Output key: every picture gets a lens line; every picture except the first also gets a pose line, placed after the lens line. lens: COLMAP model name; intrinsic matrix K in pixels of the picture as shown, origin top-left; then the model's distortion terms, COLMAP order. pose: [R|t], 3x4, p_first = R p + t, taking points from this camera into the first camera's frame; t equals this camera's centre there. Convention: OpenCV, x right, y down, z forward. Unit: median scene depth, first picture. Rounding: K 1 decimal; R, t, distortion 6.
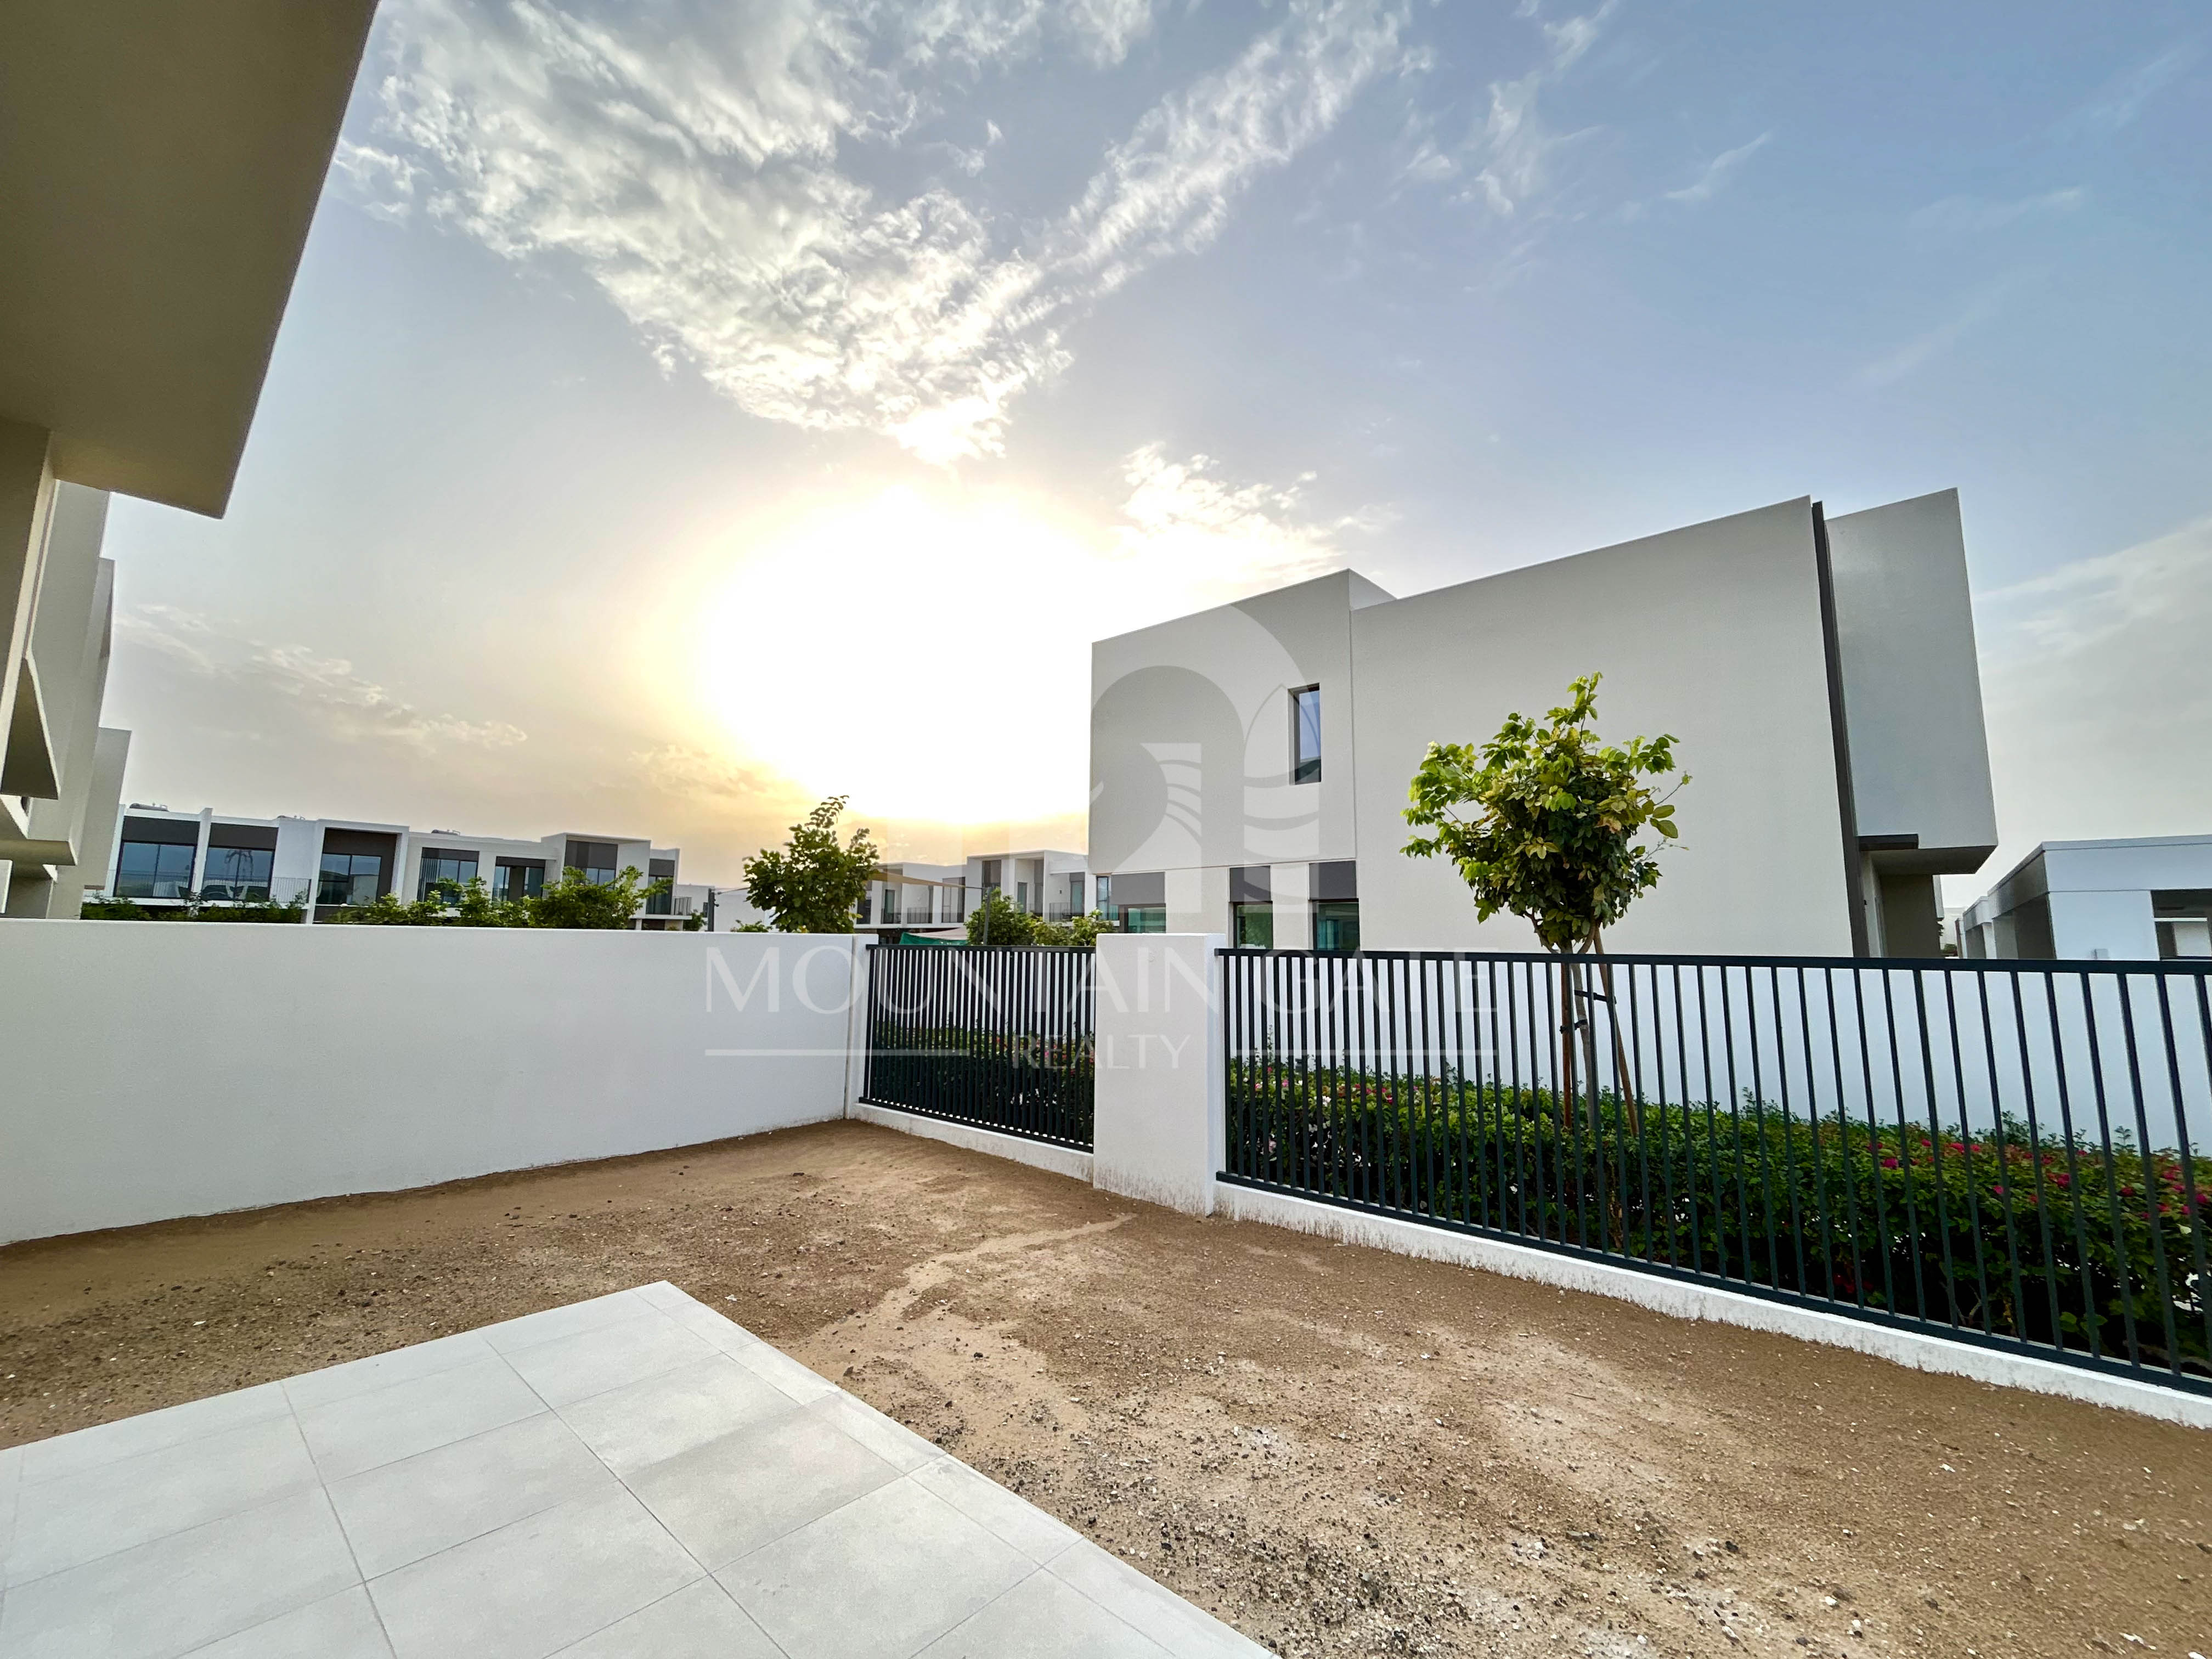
lens RADIAL K [[898.0, 0, 1096.7], [0, 898.0, 832.7], [0, 0, 1]] dist [0.000590, 0.000024]
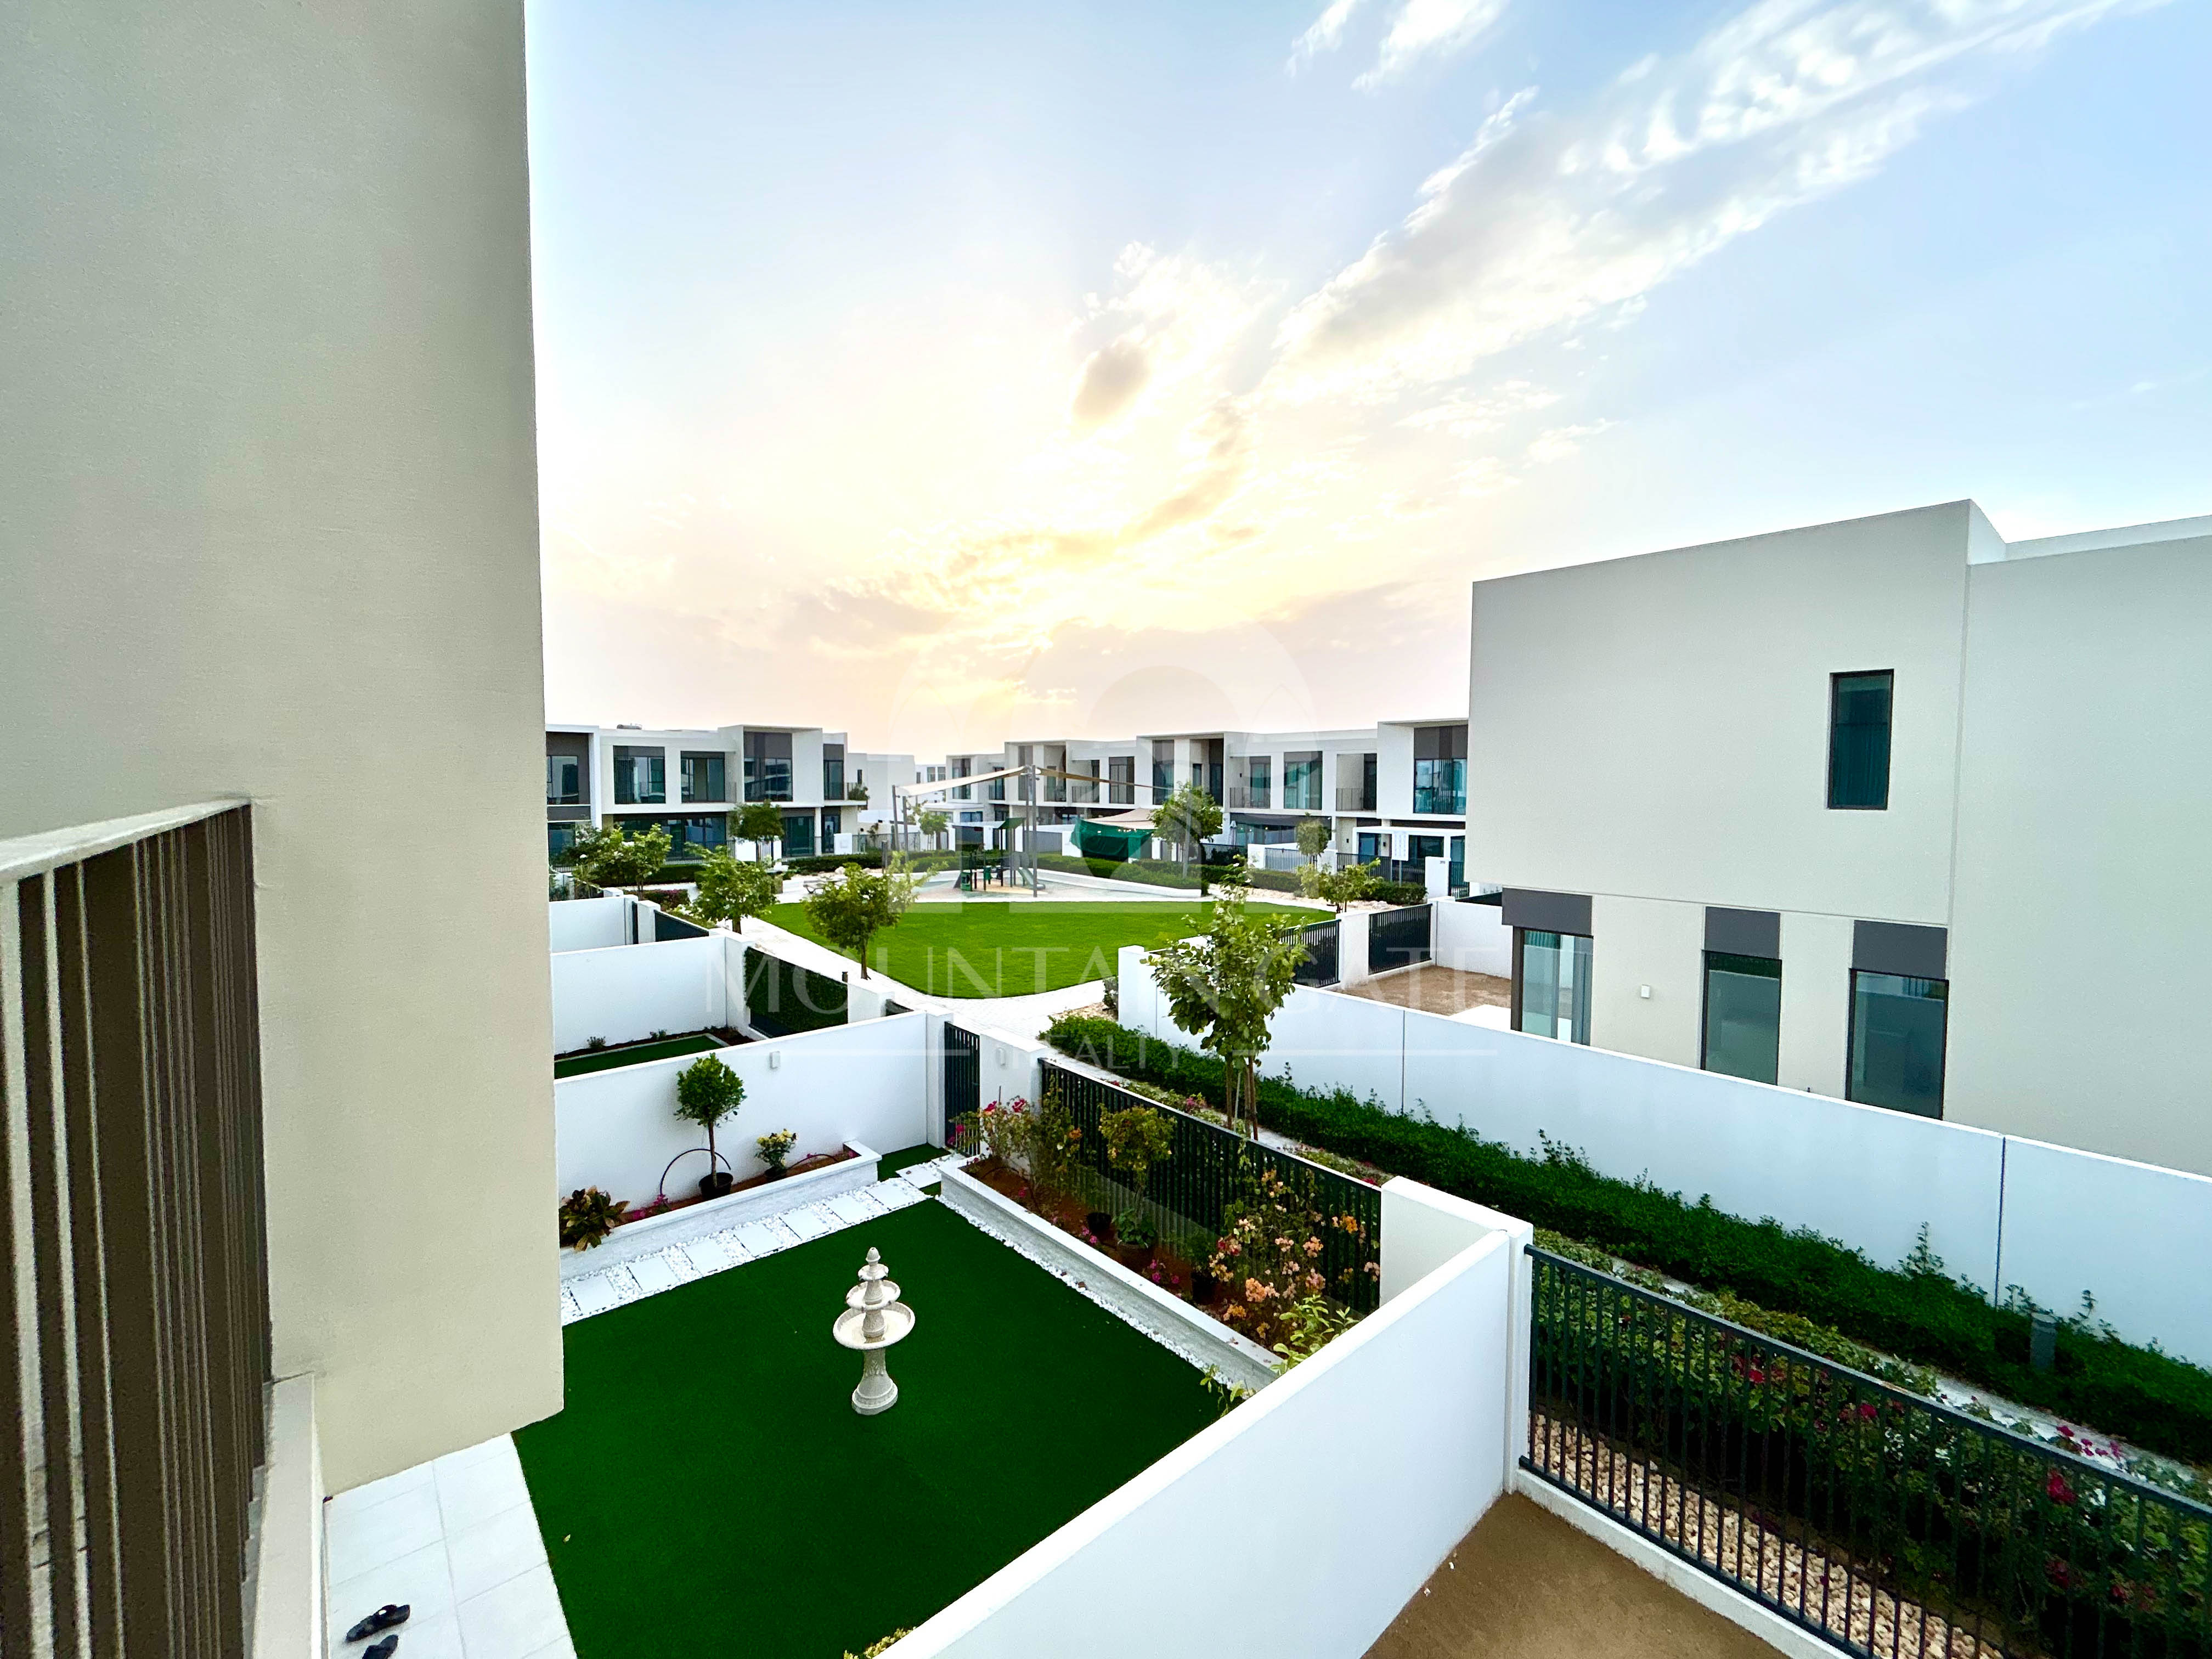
lens RADIAL K [[898.0, 0, 1099.1], [0, 898.0, 826.4], [0, 0, 1]] dist [0.000590, 0.000024]
pose [[0.992580, -0.005697, -0.121457, -0.282635], [0.026843, 0.984523, 0.173188, -0.180603], [0.118591, -0.175163, 0.977371, 0.203142]]
